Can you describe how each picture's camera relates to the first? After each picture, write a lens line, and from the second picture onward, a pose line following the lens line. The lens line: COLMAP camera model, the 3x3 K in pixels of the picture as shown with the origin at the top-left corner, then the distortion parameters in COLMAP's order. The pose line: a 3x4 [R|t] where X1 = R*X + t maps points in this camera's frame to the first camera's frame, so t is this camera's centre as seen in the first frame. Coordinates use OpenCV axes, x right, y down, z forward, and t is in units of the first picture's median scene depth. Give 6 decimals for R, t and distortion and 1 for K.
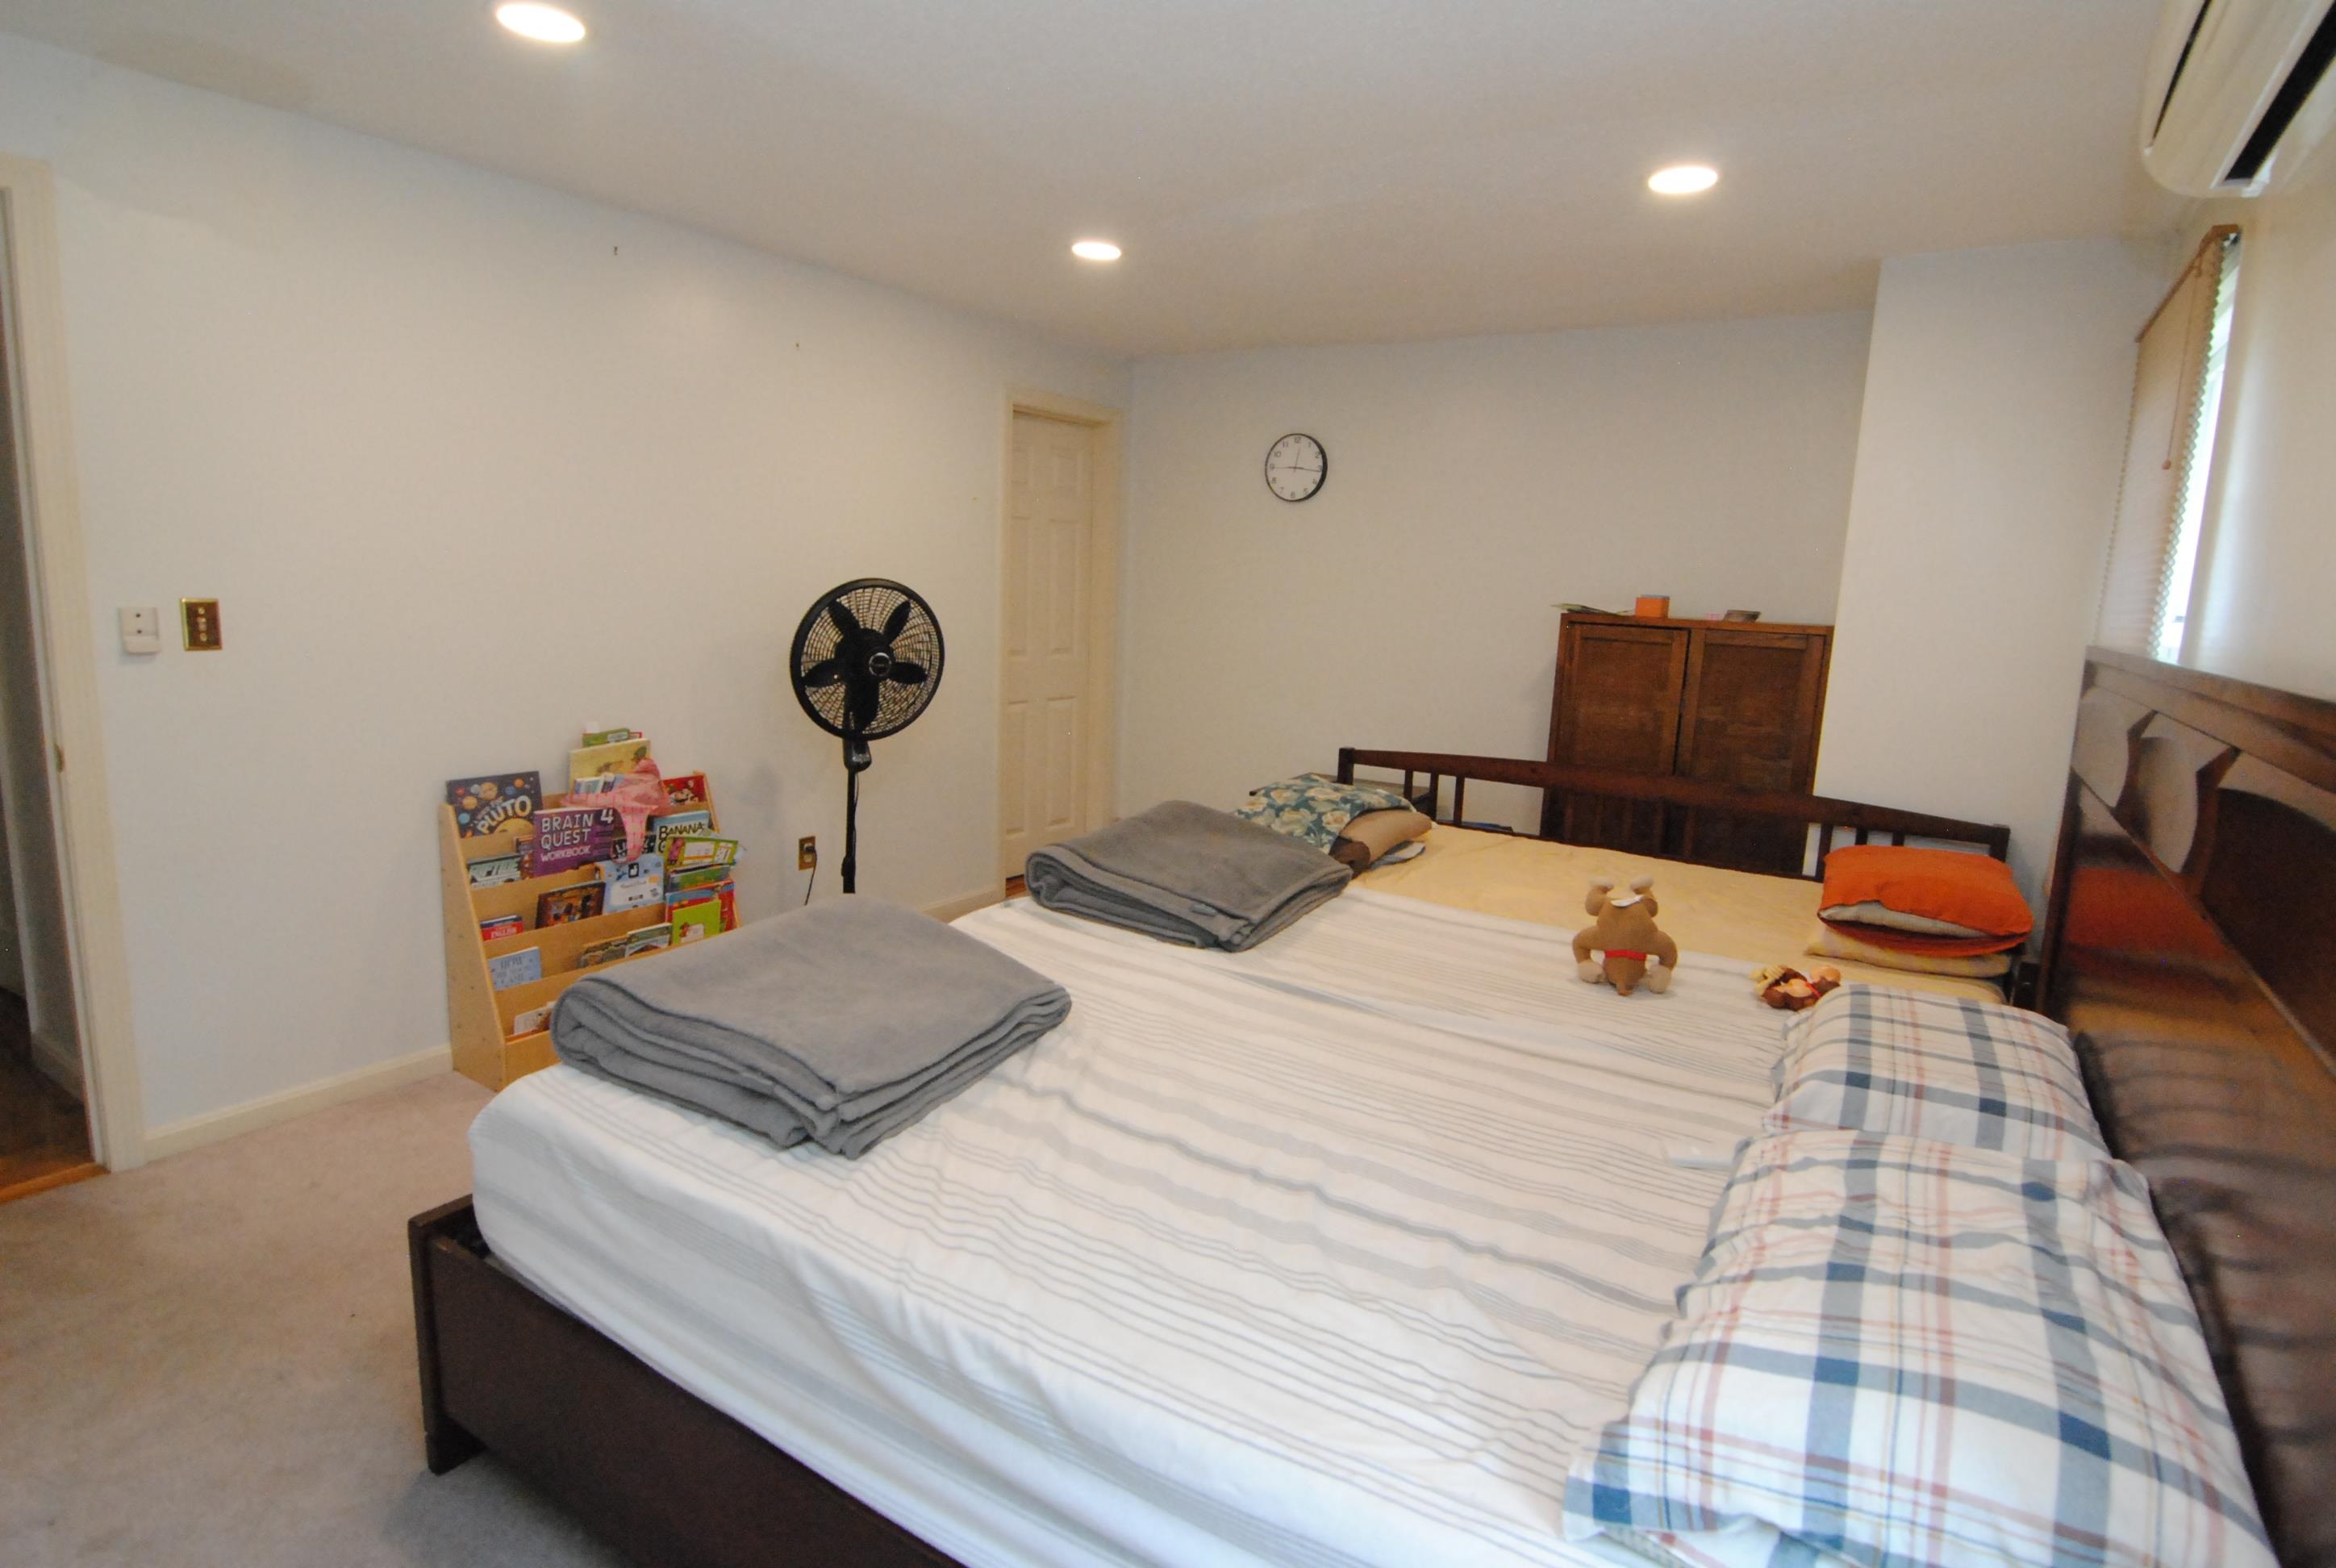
lens RADIAL K [[1237.2, 0, 1167.1], [0, 1237.2, 775.5], [0, 0, 1]] dist [-0.030229, 0.000612]
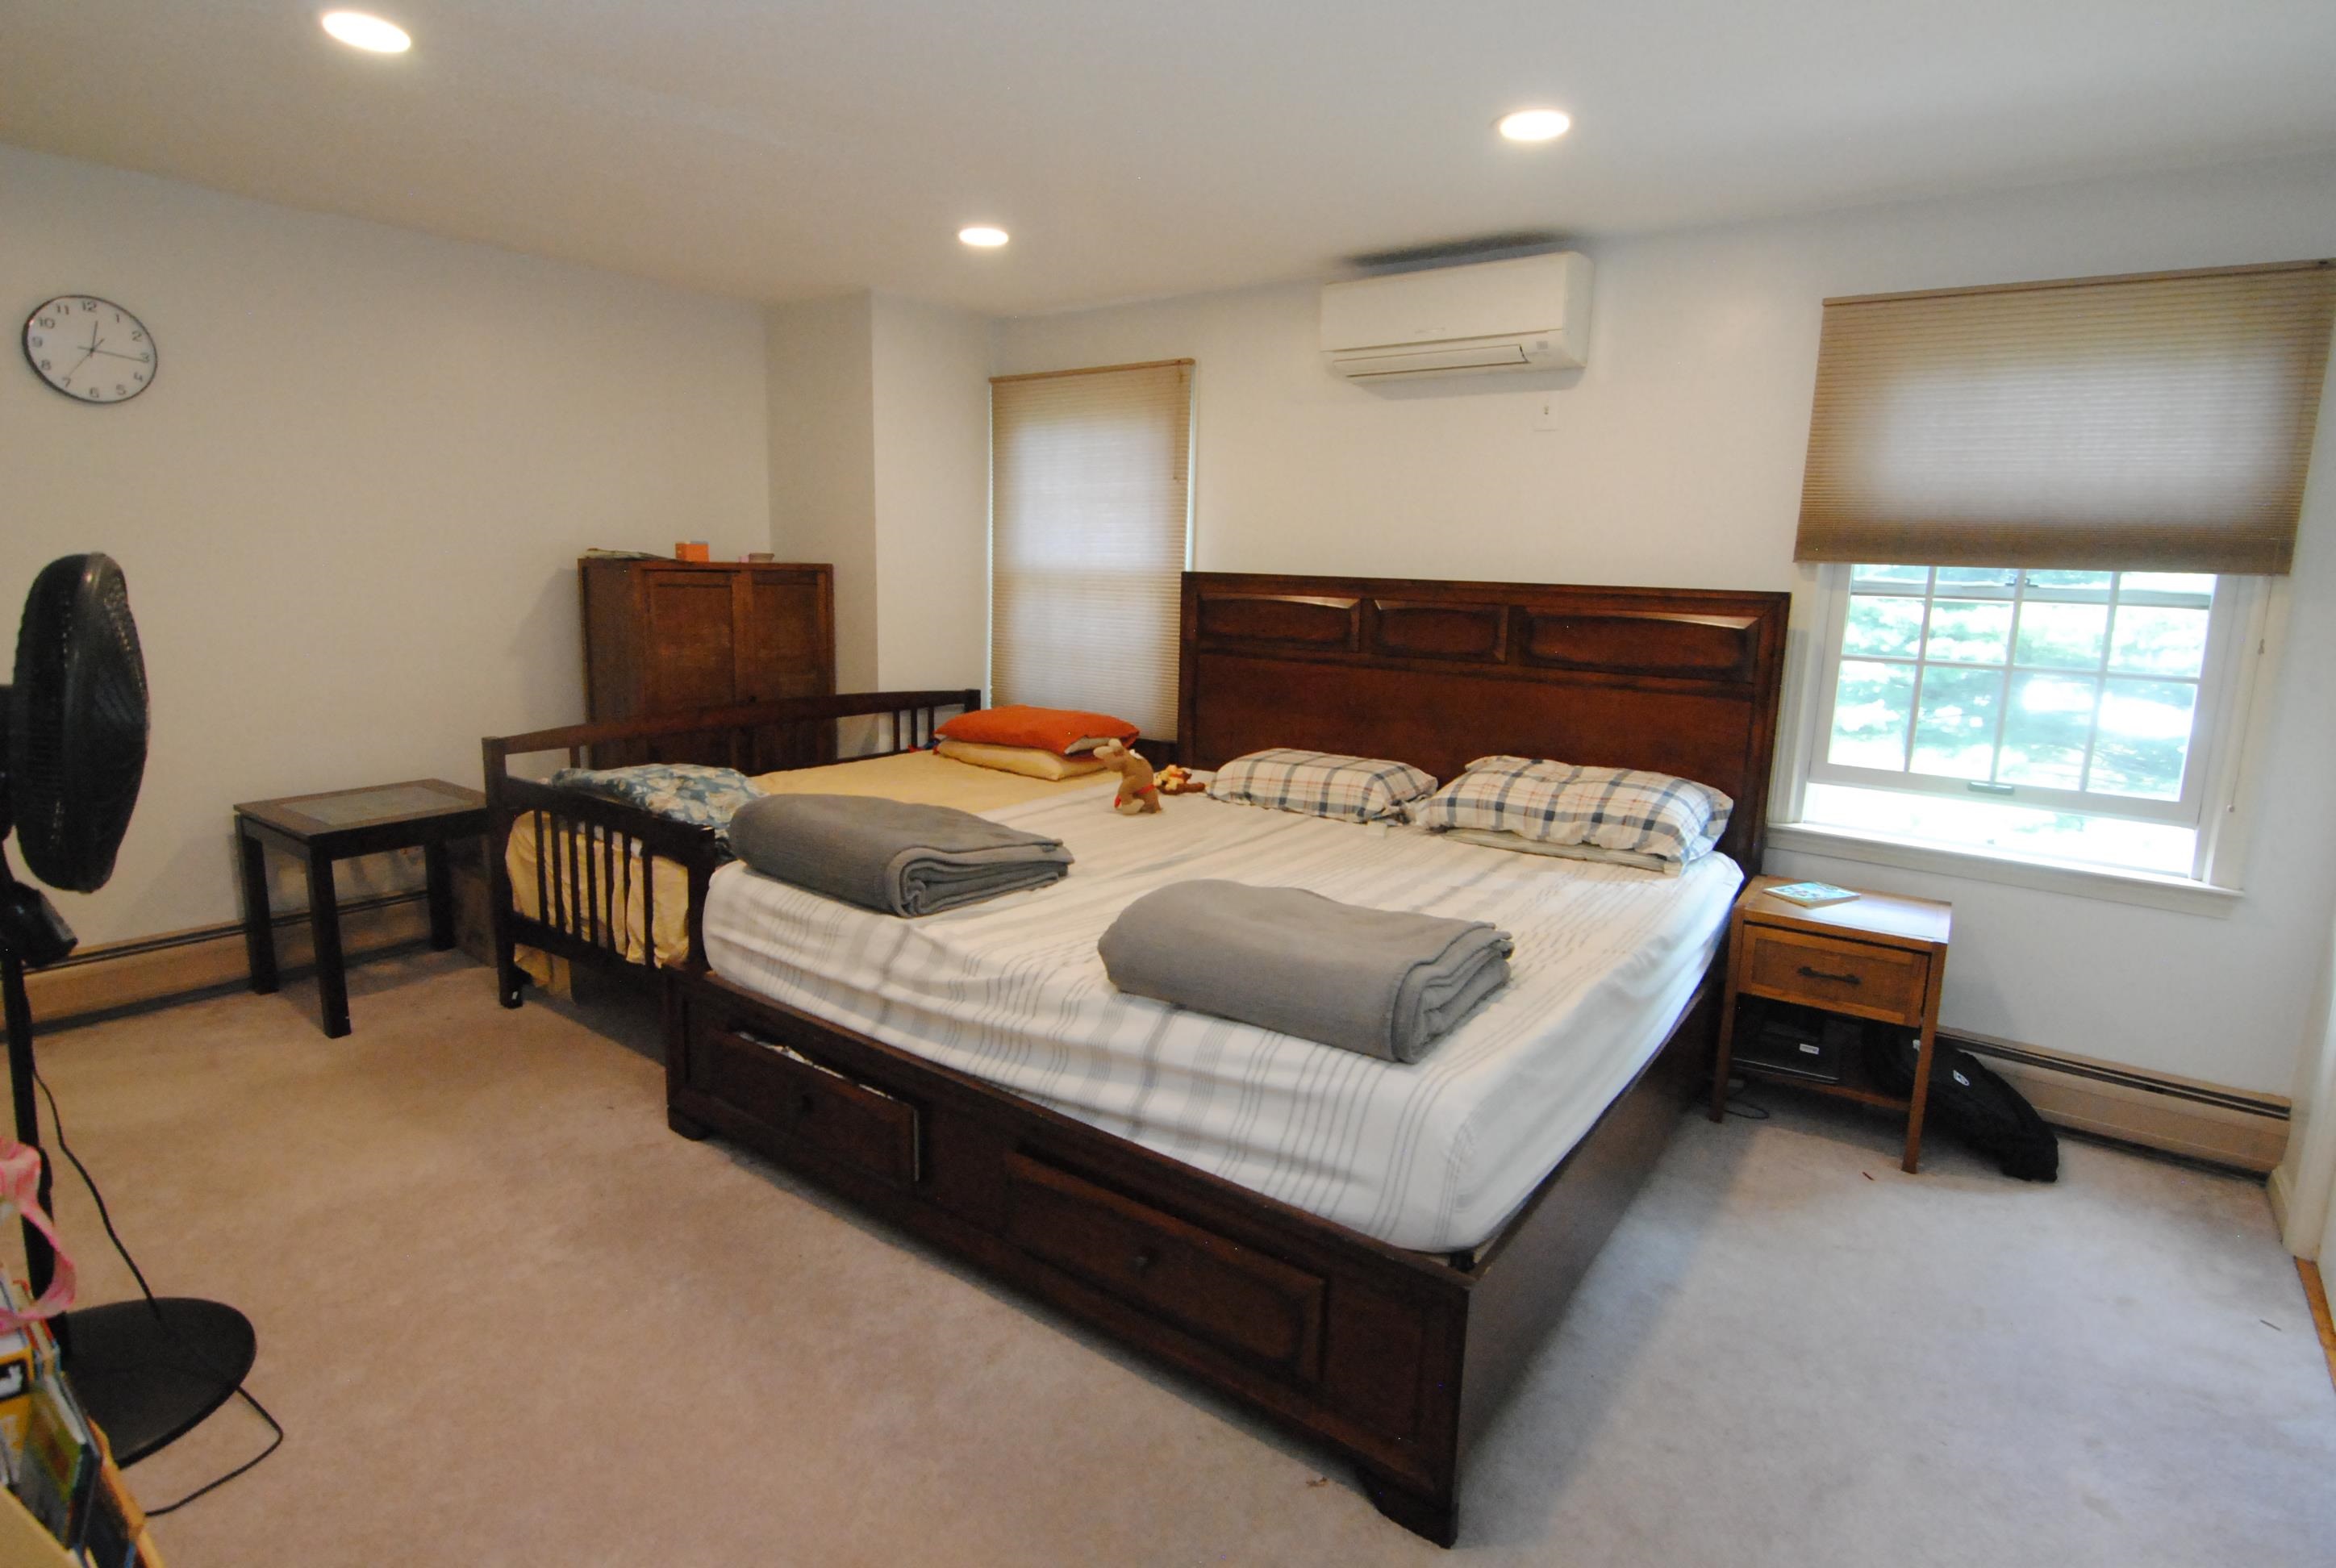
lens RADIAL K [[1195.1, 0, 1164.6], [0, 1195.1, 776.8], [0, 0, 1]] dist [-0.011942, -0.011257]
pose [[0.058787, -0.217291, 0.974335, -0.683135], [0.116585, 0.970838, 0.209477, -0.118080], [-0.991439, 0.101279, 0.082405, 0.519904]]
